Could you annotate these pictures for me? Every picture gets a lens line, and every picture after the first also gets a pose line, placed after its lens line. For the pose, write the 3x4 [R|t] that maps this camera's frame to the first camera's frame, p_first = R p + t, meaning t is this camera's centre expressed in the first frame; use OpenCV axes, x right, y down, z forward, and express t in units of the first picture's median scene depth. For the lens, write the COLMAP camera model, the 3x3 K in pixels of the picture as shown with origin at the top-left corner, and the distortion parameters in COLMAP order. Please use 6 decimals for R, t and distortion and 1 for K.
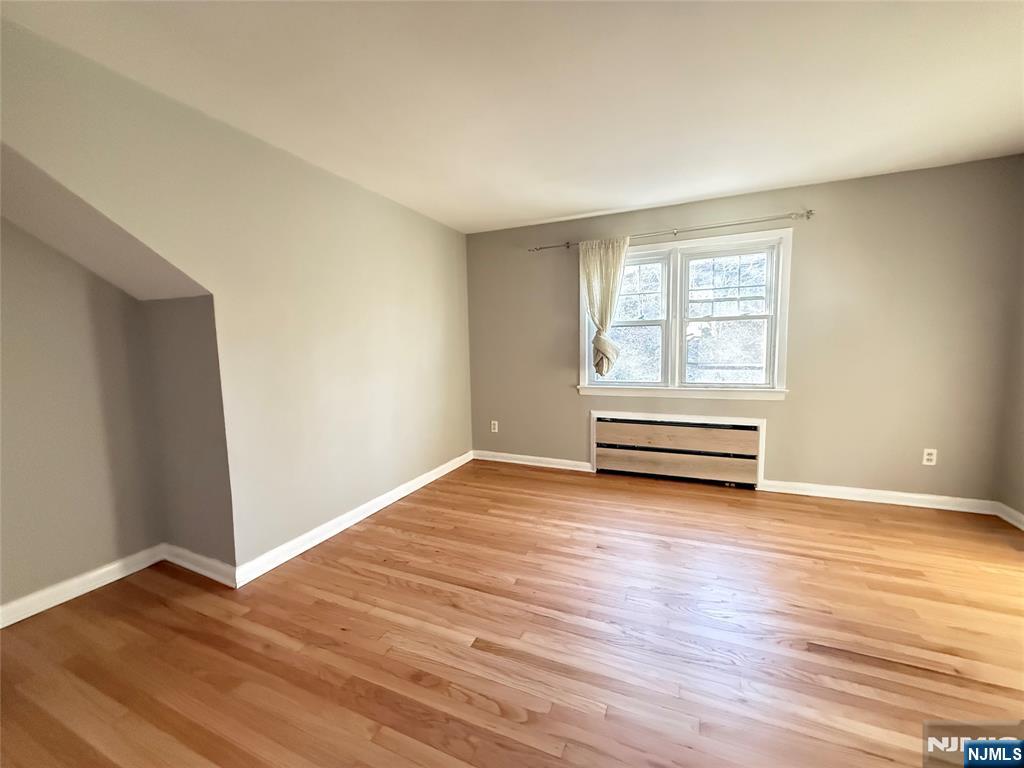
lens RADIAL K [[405.3, 0, 509.7], [0, 405.3, 383.3], [0, 0, 1]] dist [-0.002202, 0.000613]
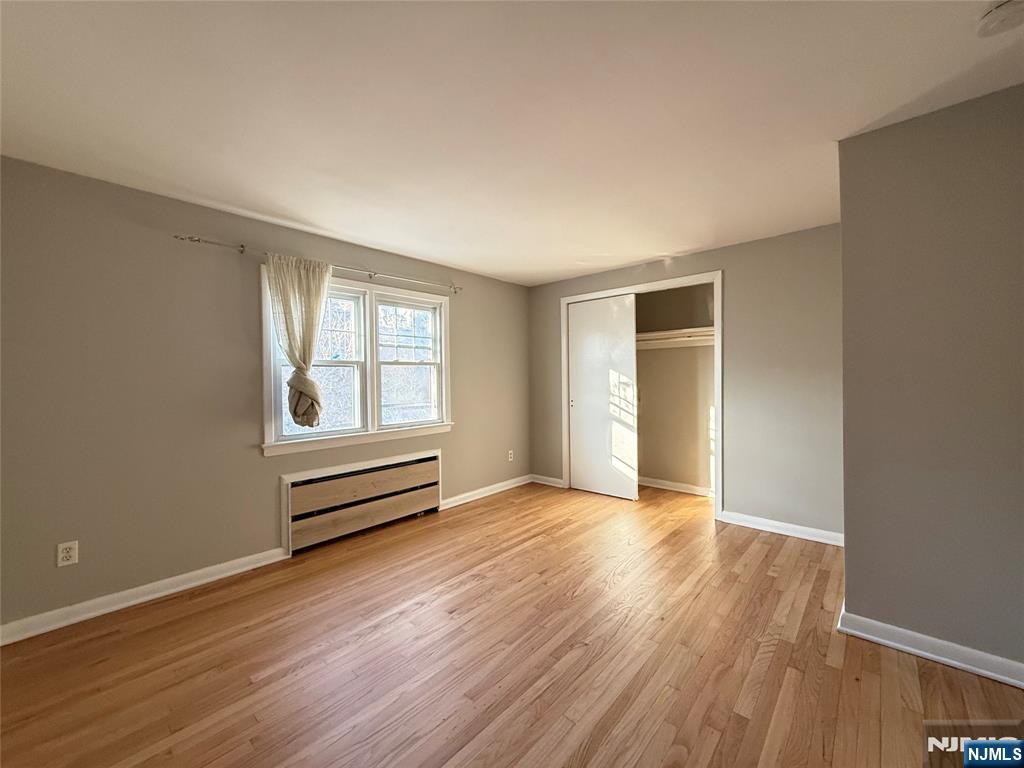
lens RADIAL K [[405.3, 0, 511.2], [0, 405.3, 380.2], [0, 0, 1]] dist [-0.002202, 0.000613]
pose [[0.313094, 0.014886, 0.949605, -0.443213], [0.097138, 0.994131, -0.047611, -0.035451], [-0.944741, 0.107149, 0.309811, 0.408896]]
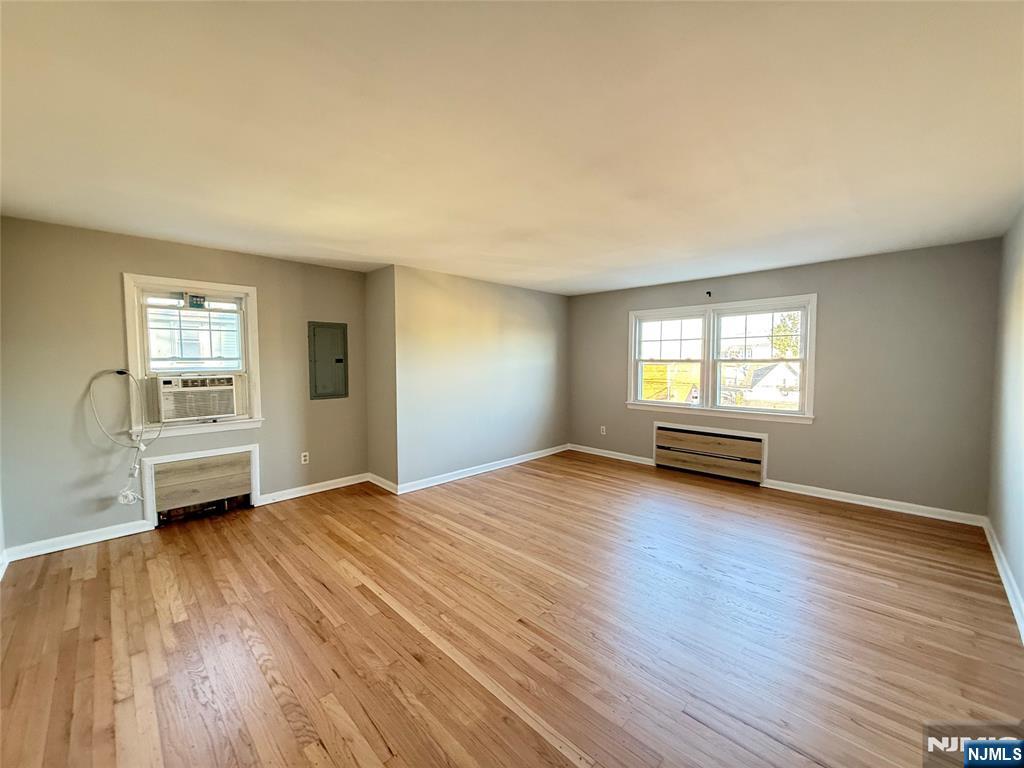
lens RADIAL K [[405.3, 0, 507.2], [0, 405.3, 389.5], [0, 0, 1]] dist [-0.002202, 0.000613]
pose [[0.934768, 0.043714, -0.352559, 0.272479], [-0.048482, 0.998813, -0.004703, -0.013810], [0.351934, 0.021489, 0.935778, -0.588331]]
